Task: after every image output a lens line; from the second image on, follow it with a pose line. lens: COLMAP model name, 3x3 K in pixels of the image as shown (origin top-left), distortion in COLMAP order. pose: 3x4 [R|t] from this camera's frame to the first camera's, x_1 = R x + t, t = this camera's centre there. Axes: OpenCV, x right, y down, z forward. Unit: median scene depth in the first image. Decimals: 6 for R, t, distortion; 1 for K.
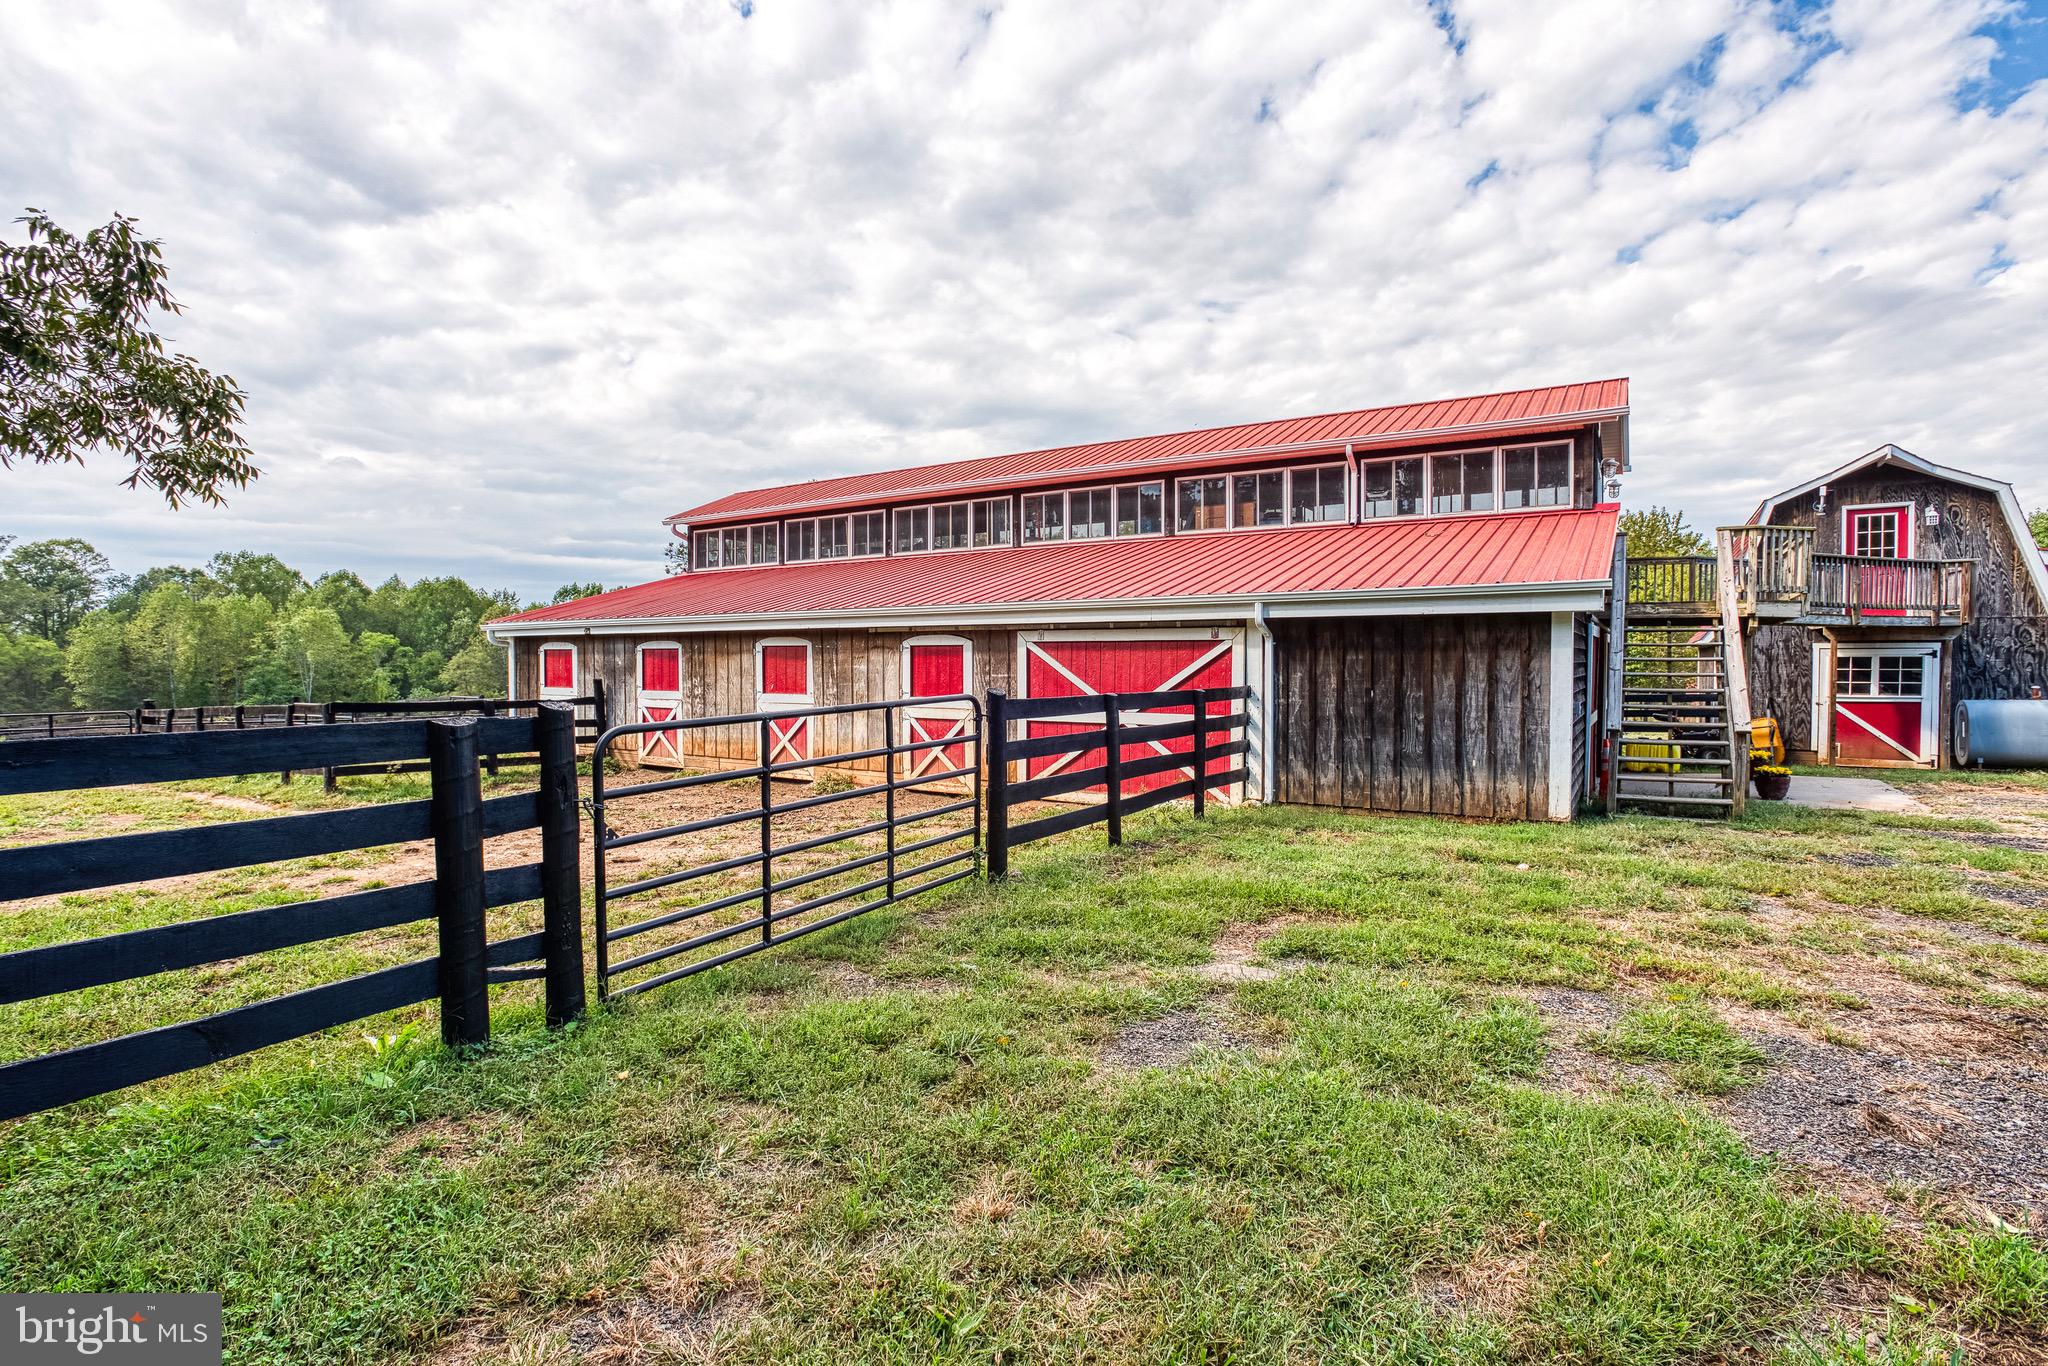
lens RADIAL K [[984.6, 0, 1024.0], [0, 984.6, 683.0], [0, 0, 1]] dist [-0.028268, 0.001197]
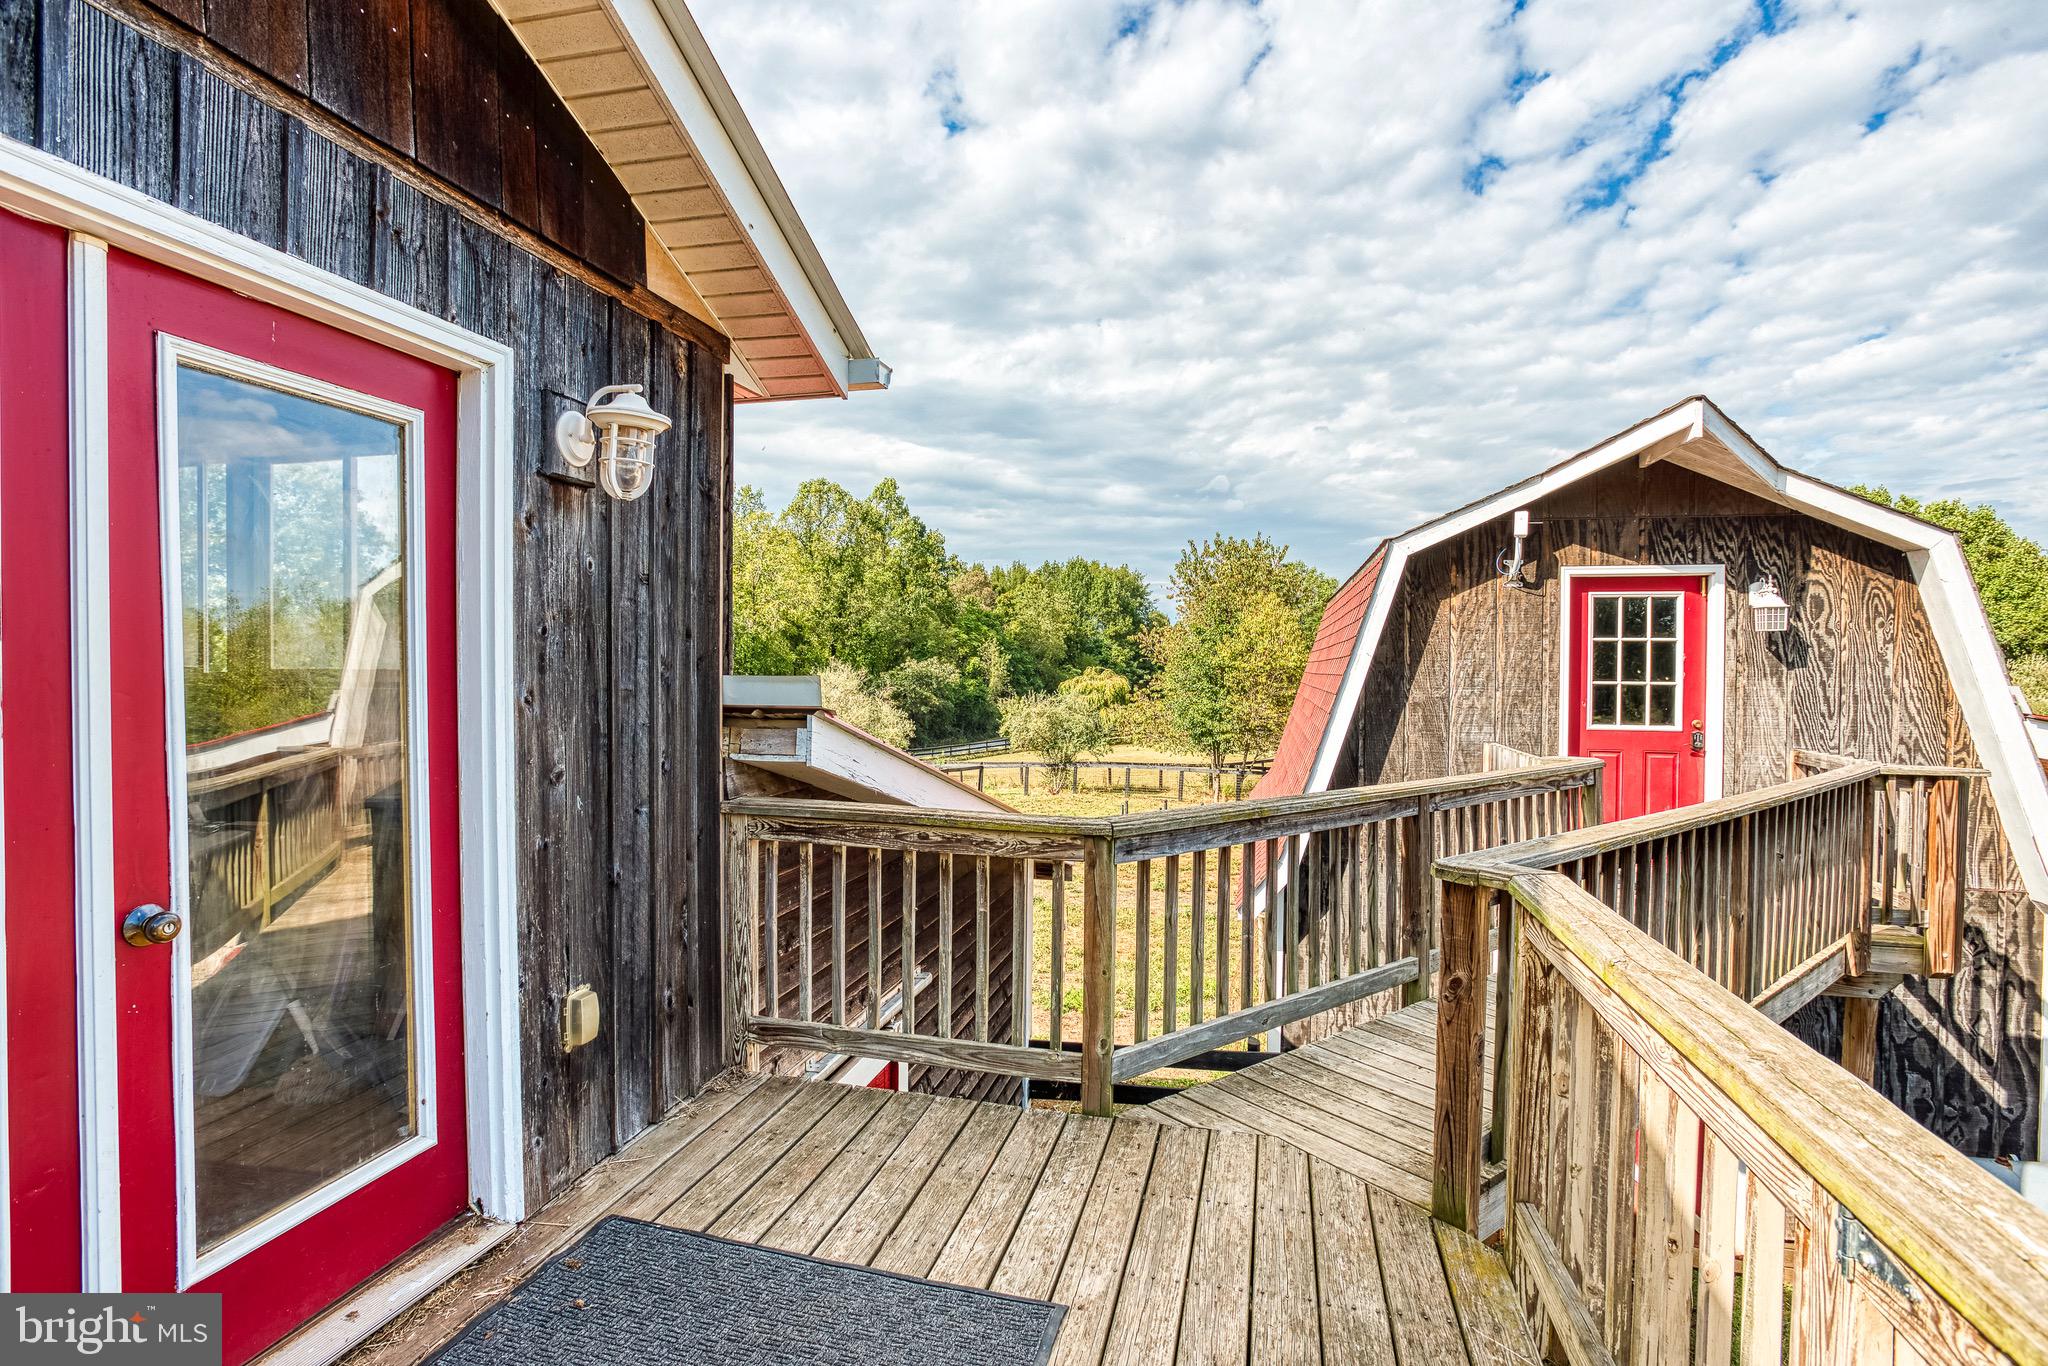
lens RADIAL K [[984.6, 0, 1024.0], [0, 984.6, 683.0], [0, 0, 1]] dist [-0.028268, 0.001197]
pose [[0.942146, 0.004553, 0.335173, 0.534373], [-0.003764, 0.999988, -0.003004, -0.138616], [-0.335183, 0.001568, 0.942152, 0.724088]]
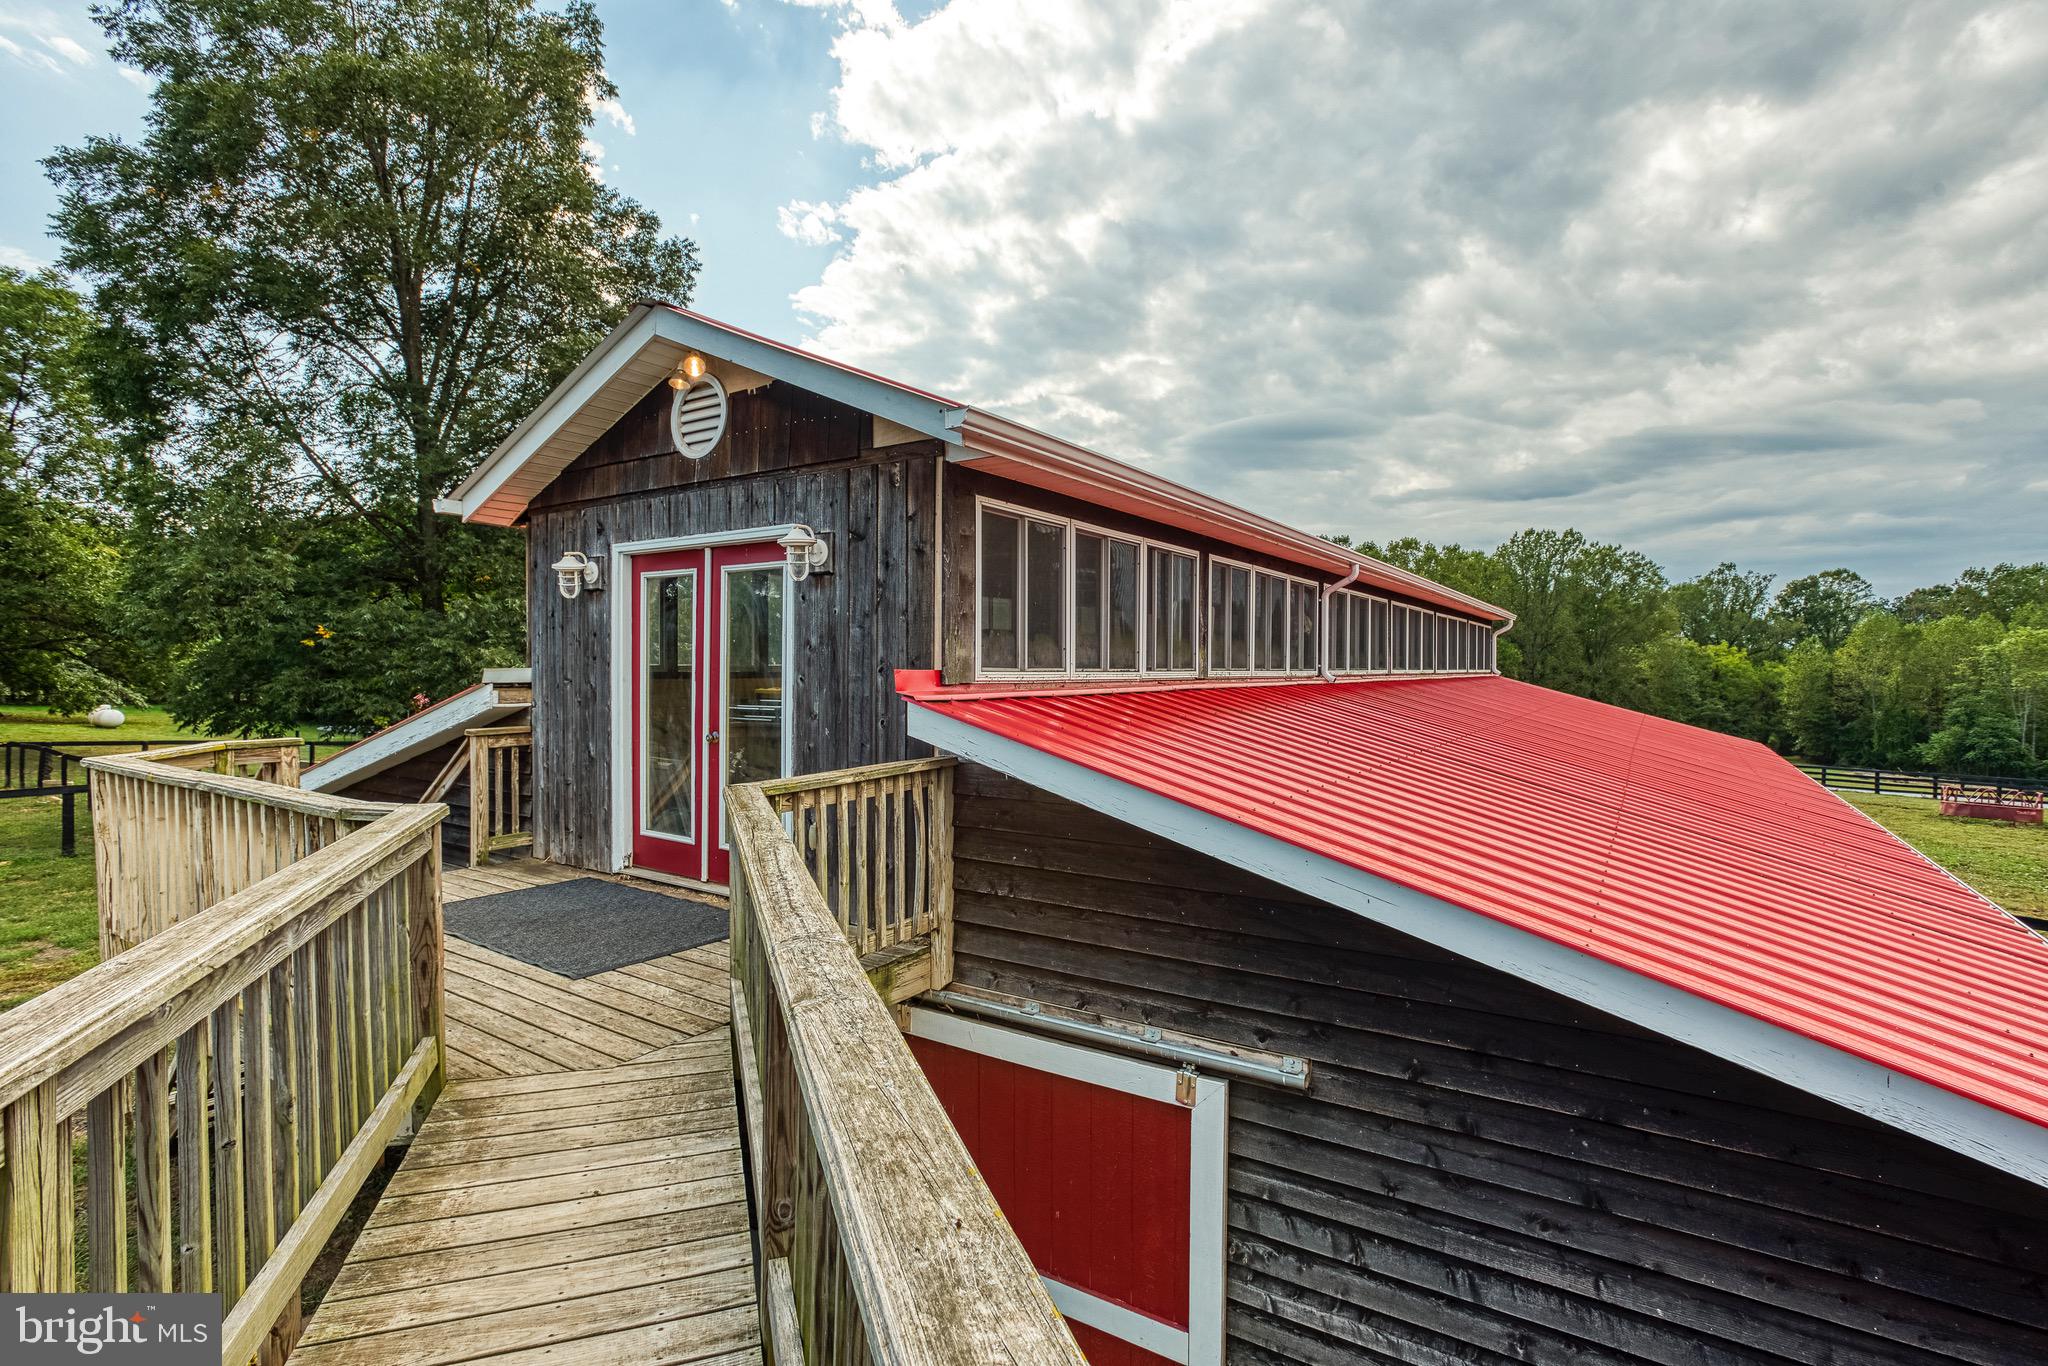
lens RADIAL K [[984.6, 0, 1024.0], [0, 984.6, 683.0], [0, 0, 1]] dist [-0.028268, 0.001197]
pose [[0.004761, 0.016303, -0.999856, 0.978357], [-0.031908, 0.999360, 0.016143, -0.143798], [0.999479, 0.031827, 0.005278, 1.065087]]
